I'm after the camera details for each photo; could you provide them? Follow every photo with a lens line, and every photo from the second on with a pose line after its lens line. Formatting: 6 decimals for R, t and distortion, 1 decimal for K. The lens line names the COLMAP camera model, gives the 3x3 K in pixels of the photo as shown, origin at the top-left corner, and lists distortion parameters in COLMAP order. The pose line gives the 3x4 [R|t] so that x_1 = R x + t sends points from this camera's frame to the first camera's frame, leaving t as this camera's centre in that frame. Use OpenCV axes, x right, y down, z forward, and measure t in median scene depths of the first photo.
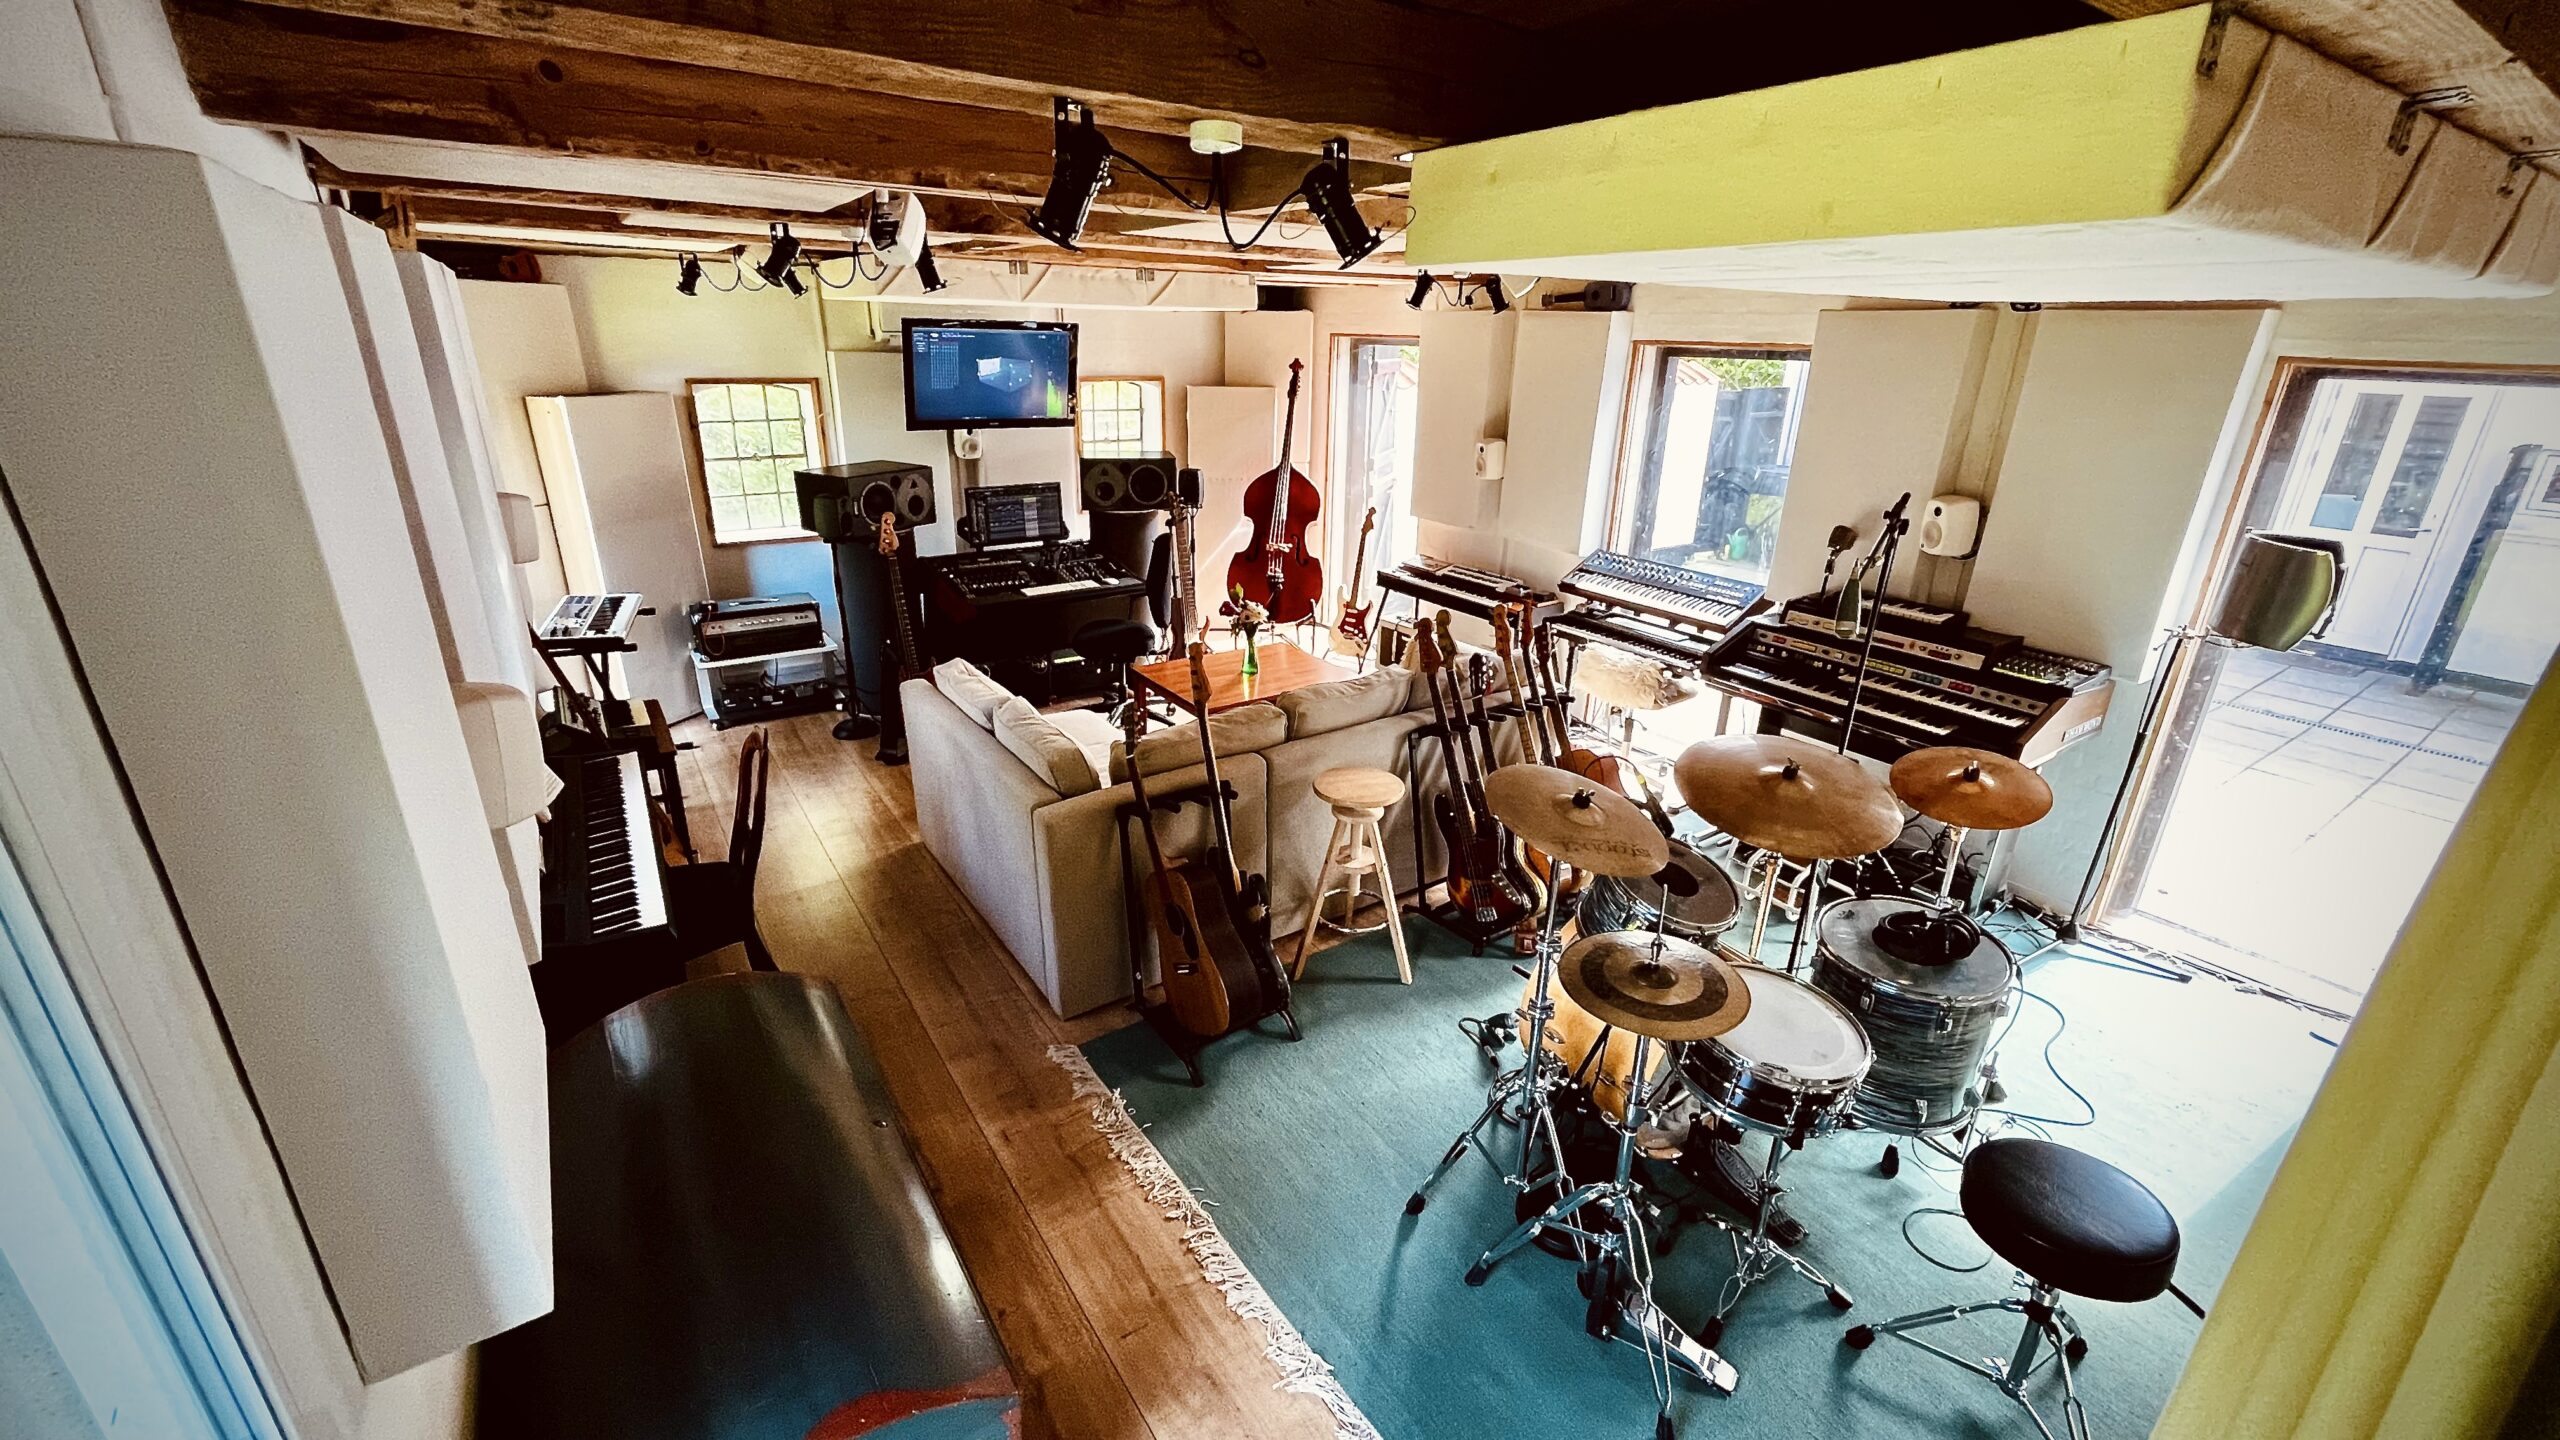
lens RADIAL K [[1034.5, 0, 1283.9], [0, 1034.5, 719.4], [0, 0, 1]] dist [-0.002054, -0.000656]
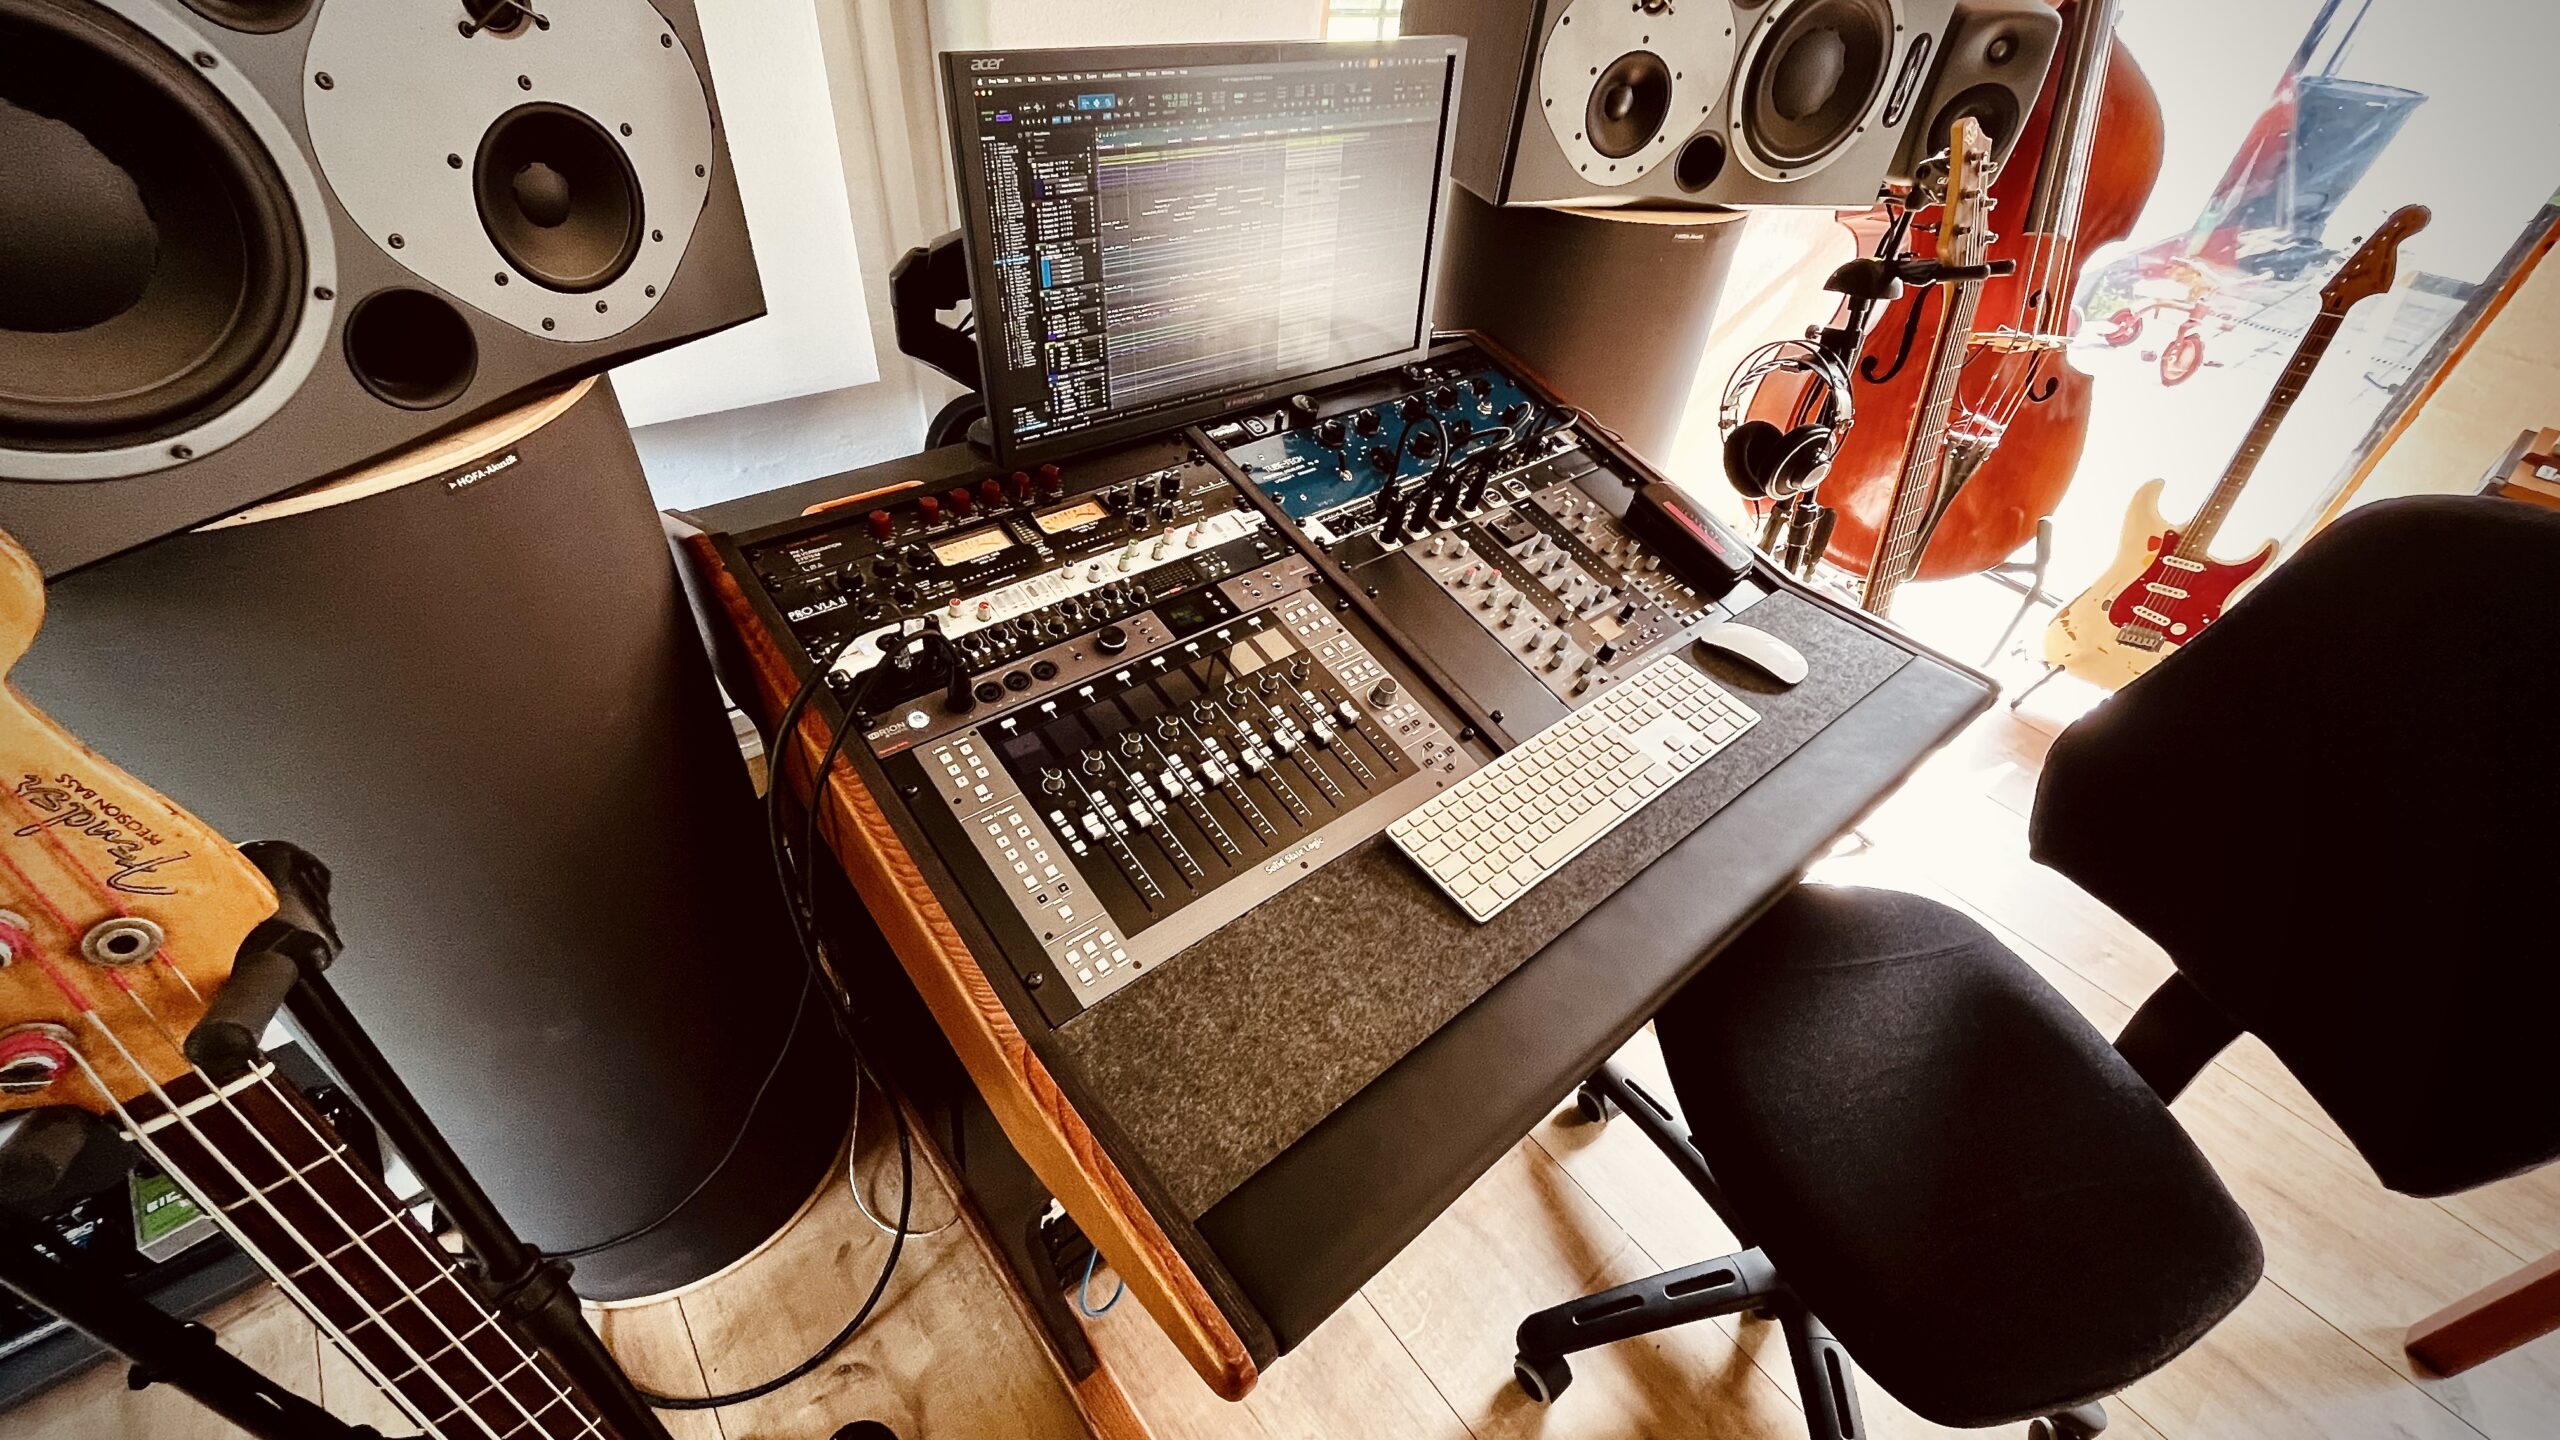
lens RADIAL K [[1034.5, 0, 1273.0], [0, 1034.5, 719.6], [0, 0, 1]] dist [-0.002054, -0.000656]
pose [[0.996523, -0.009150, 0.082810, -0.364231], [-0.018927, 0.943098, 0.331975, -0.245622], [-0.081135, -0.332388, 0.939646, 1.102249]]
